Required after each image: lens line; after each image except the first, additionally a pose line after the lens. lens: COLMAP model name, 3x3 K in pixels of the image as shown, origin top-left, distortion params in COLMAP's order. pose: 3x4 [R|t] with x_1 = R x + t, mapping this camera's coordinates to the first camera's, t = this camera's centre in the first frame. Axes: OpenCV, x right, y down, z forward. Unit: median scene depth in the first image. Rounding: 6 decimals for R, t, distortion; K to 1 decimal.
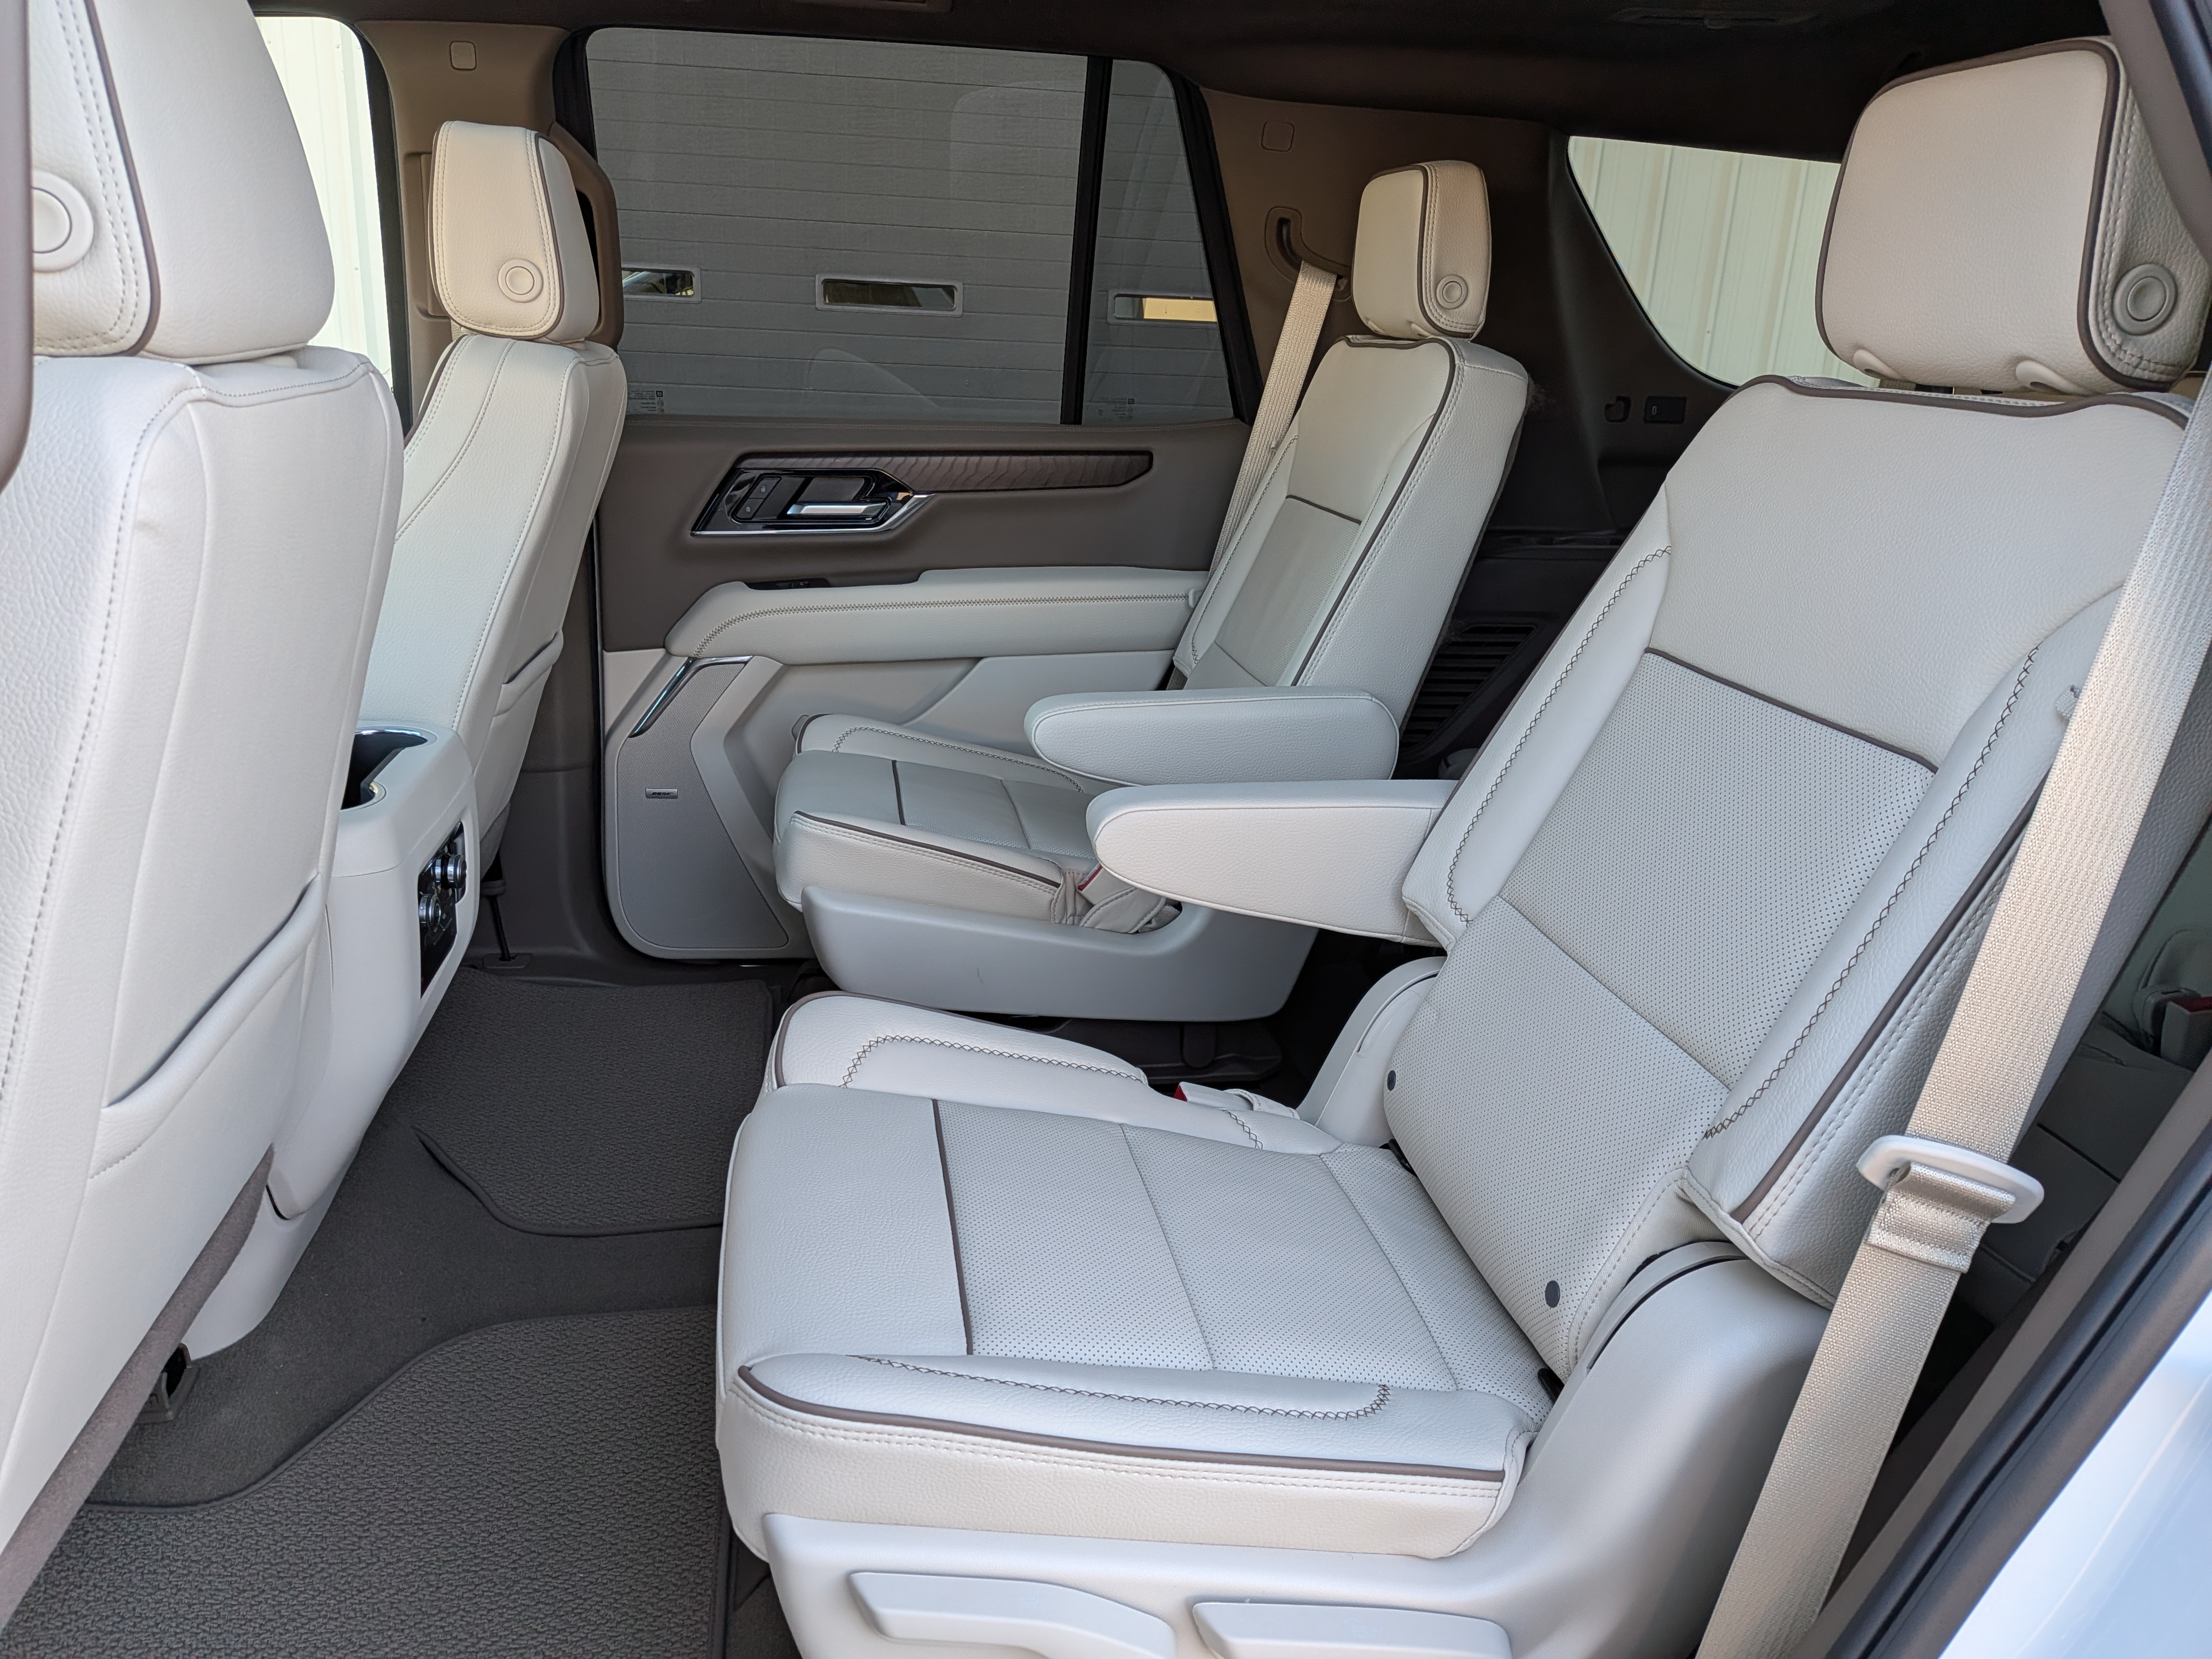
lens RADIAL K [[1586.2, 0, 1028.4], [0, 1586.2, 859.0], [0, 0, 1]] dist [0.101434, -0.122998]
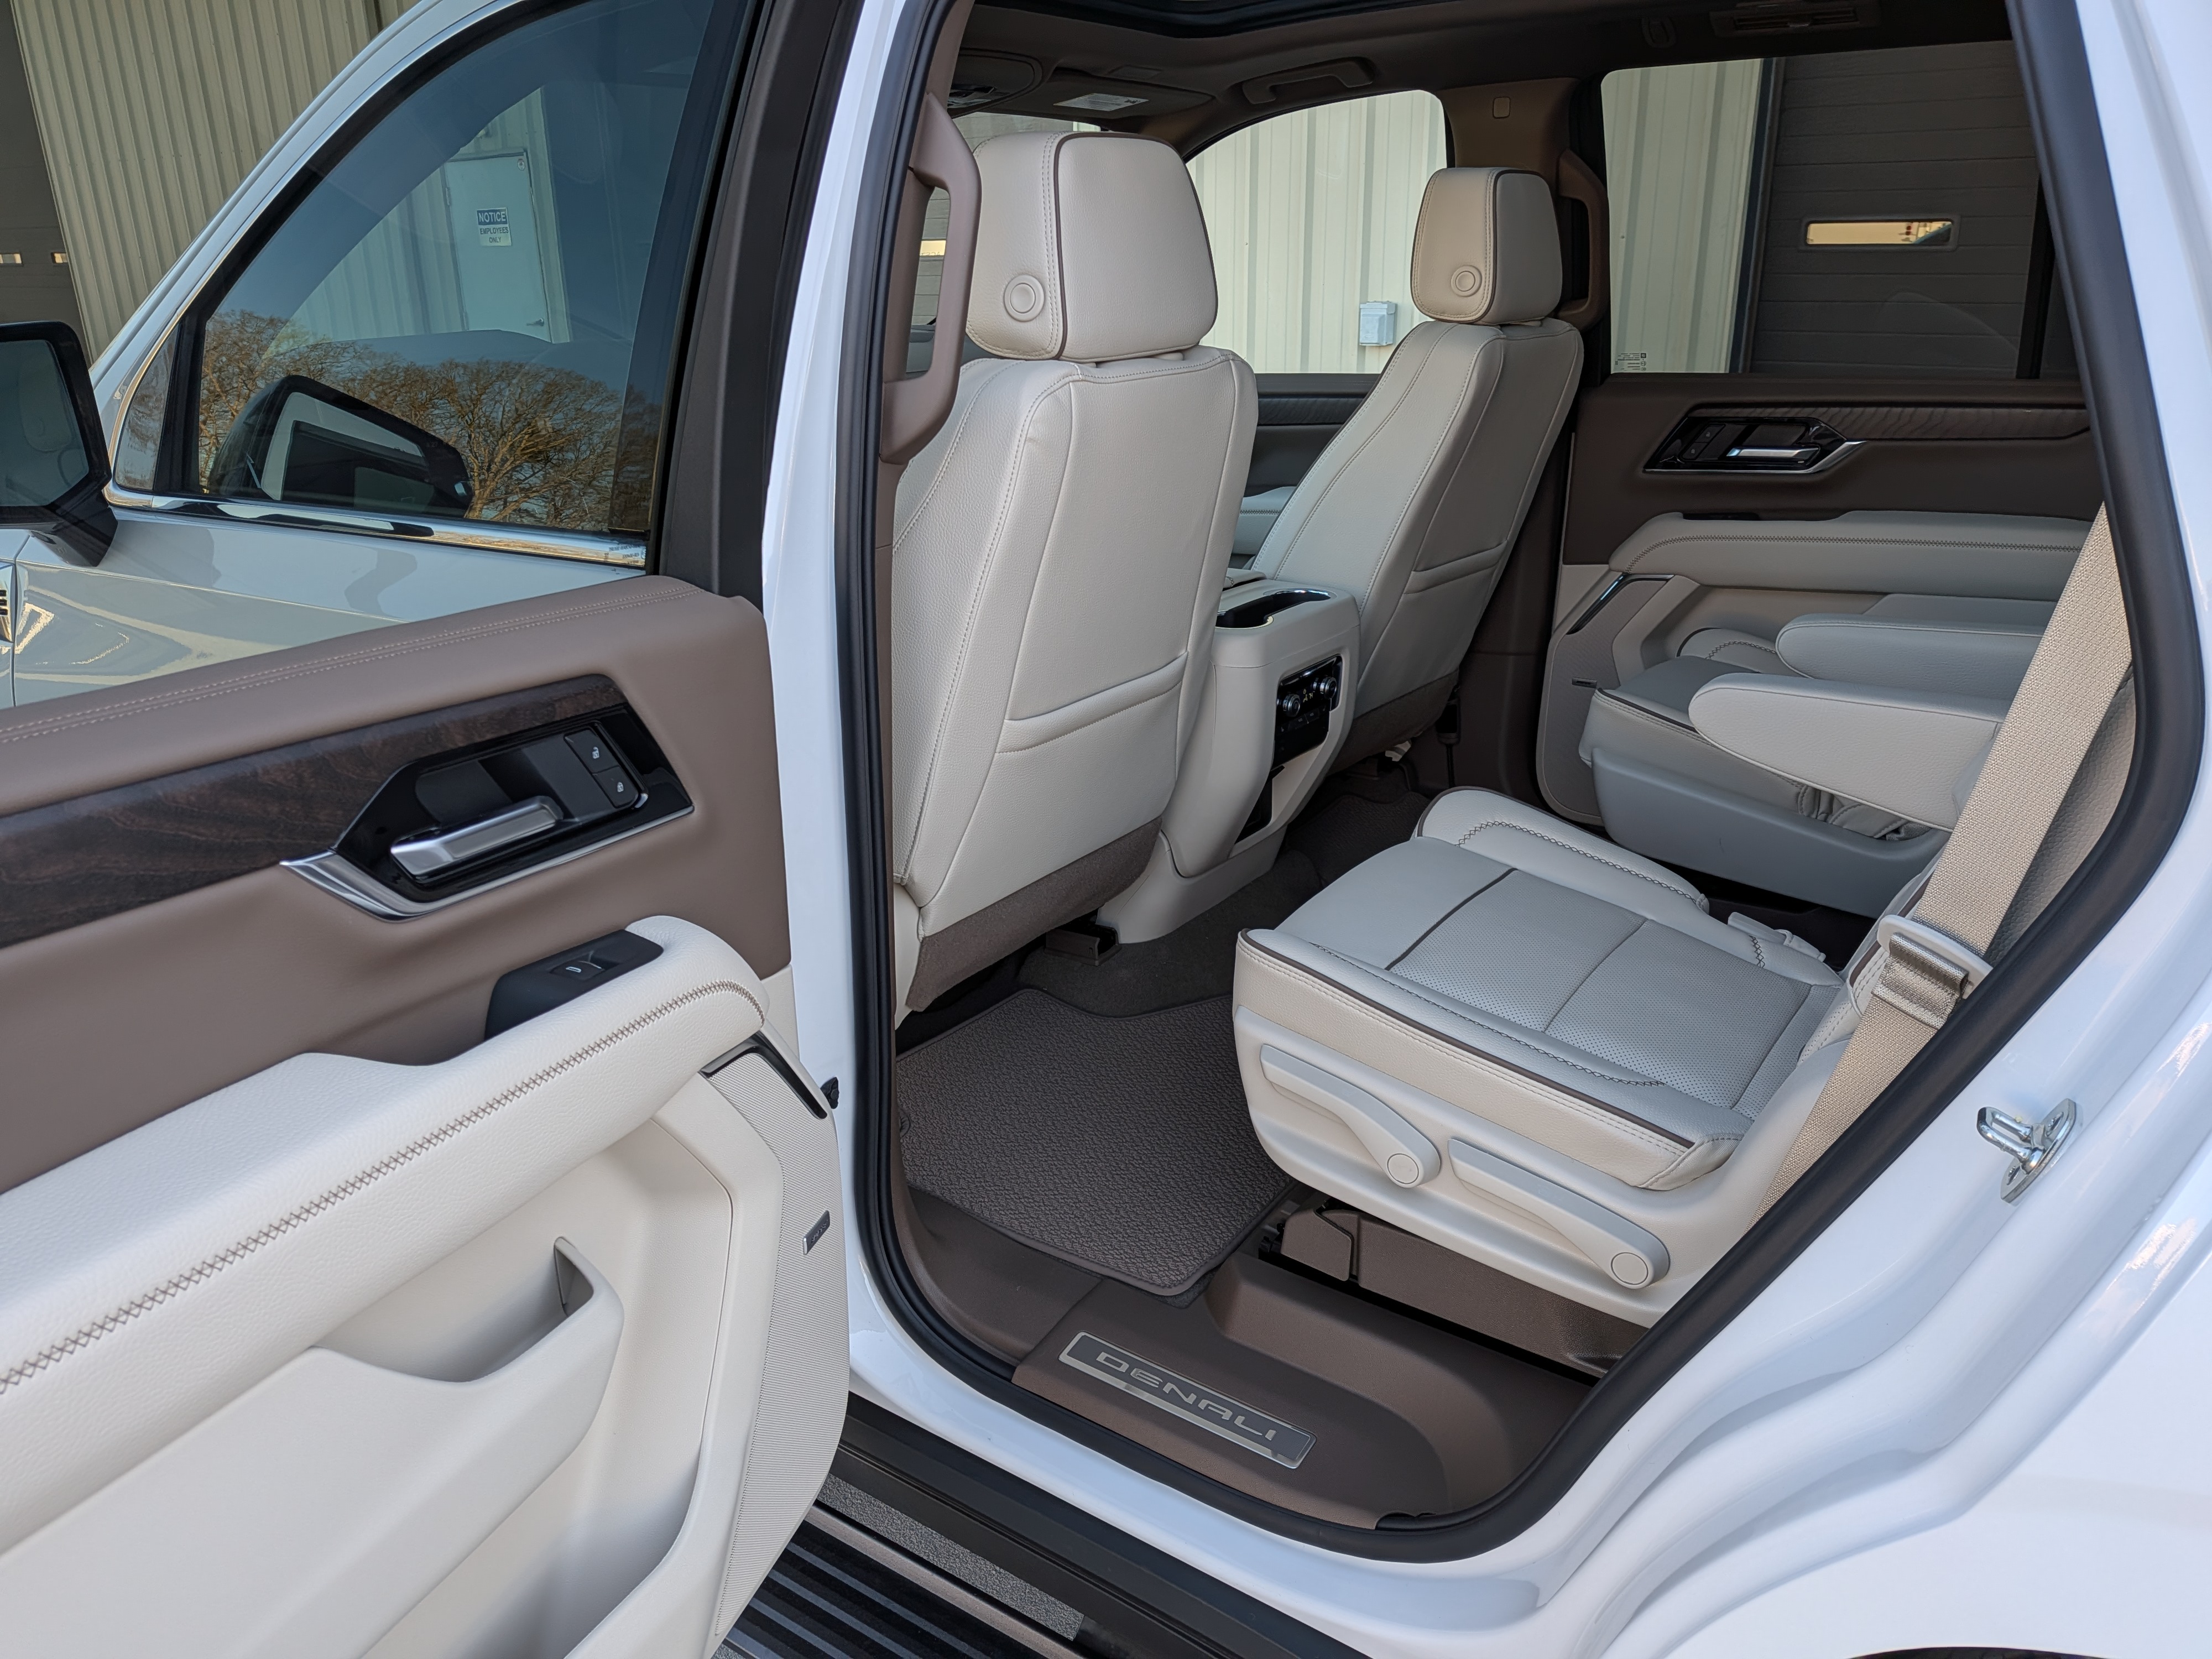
lens RADIAL K [[1616.8, 0, 1106.0], [0, 1616.8, 829.5], [0, 0, 1]] dist [0.046482, -0.036742]
pose [[0.737596, 0.183965, -0.649700, 0.366571], [-0.176844, 0.981217, 0.077067, 0.043432], [0.651674, 0.058051, 0.756274, -0.195153]]
